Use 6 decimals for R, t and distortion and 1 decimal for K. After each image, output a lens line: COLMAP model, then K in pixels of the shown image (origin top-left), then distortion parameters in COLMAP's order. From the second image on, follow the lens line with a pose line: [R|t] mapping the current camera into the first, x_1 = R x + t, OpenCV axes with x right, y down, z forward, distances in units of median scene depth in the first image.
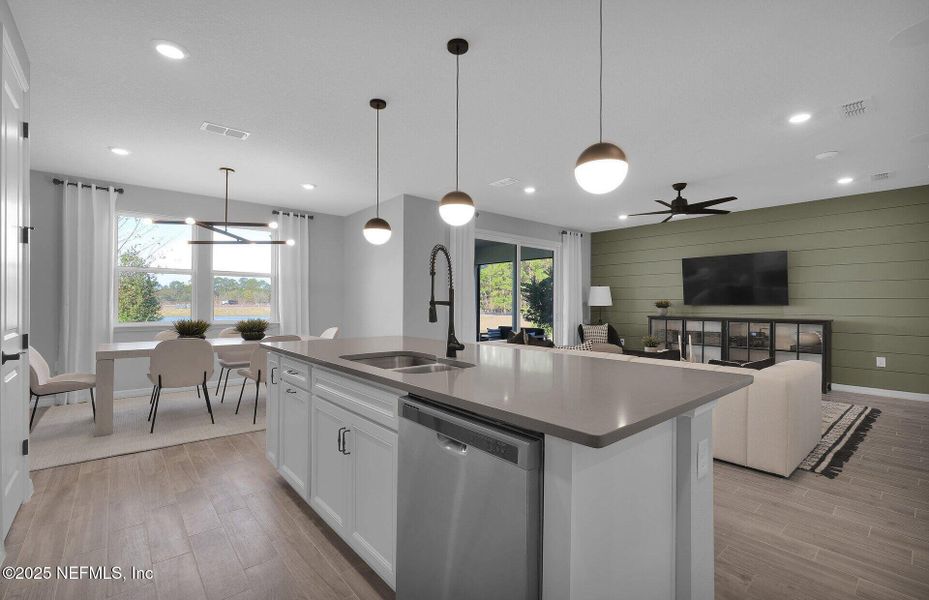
lens RADIAL K [[410.6, 0, 469.1], [0, 410.6, 302.3], [0, 0, 1]] dist [-0.003804, -0.000450]
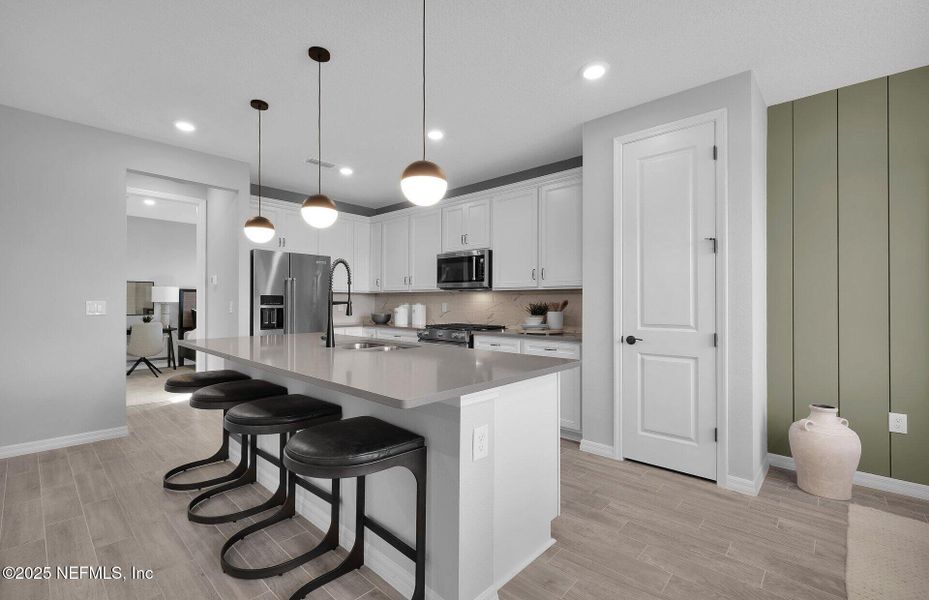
lens RADIAL K [[410.6, 0, 469.1], [0, 410.6, 302.3], [0, 0, 1]] dist [-0.003804, -0.000450]
pose [[-0.992958, -0.006085, -0.118309, -0.239086], [-0.005797, 0.999979, -0.002778, -0.000029], [0.118323, -0.002072, -0.992973, 1.734600]]
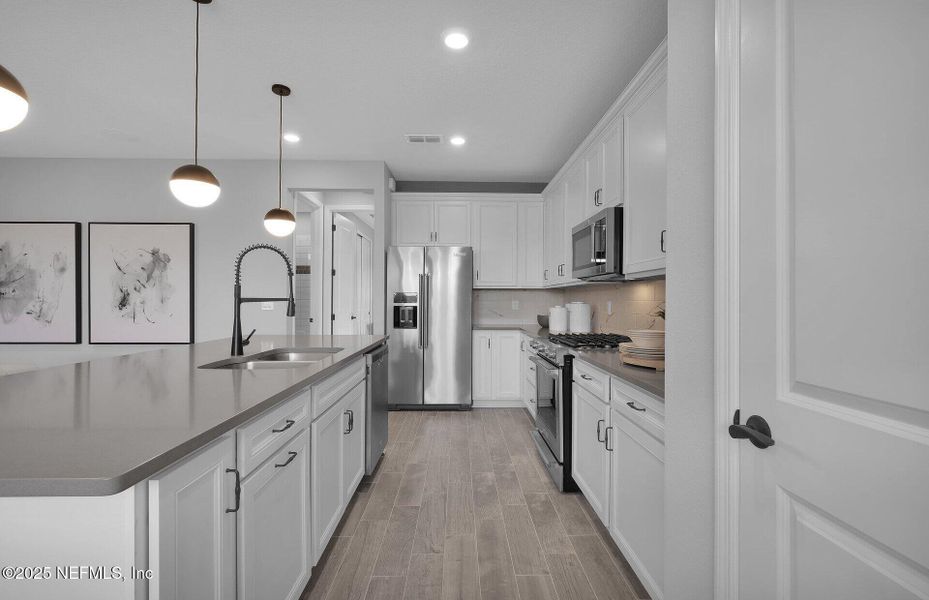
lens RADIAL K [[416.3, 0, 466.5], [0, 416.3, 296.2], [0, 0, 1]] dist [-0.001730, -0.000187]
pose [[-0.760293, -0.001003, 0.649579, -0.836913], [-0.008835, 0.999922, -0.008797, -0.003132], [-0.649520, -0.012427, -0.760243, 1.078778]]
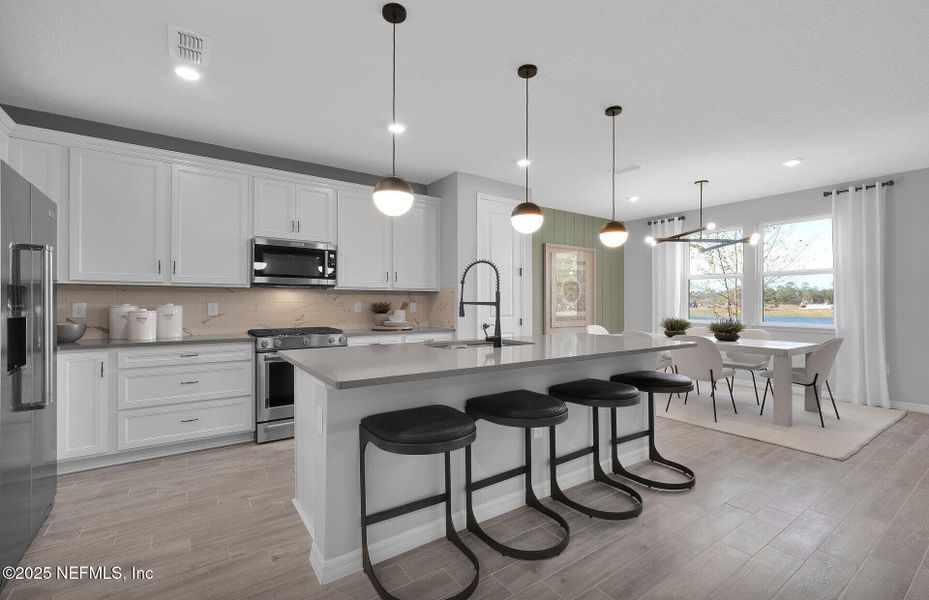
lens RADIAL K [[410.6, 0, 469.1], [0, 410.6, 302.3], [0, 0, 1]] dist [-0.003804, -0.000450]
pose [[-0.097533, -0.004225, -0.995223, 0.906700], [0.000863, 0.999990, -0.004330, 0.003412], [0.995232, -0.001281, -0.097528, 0.795270]]
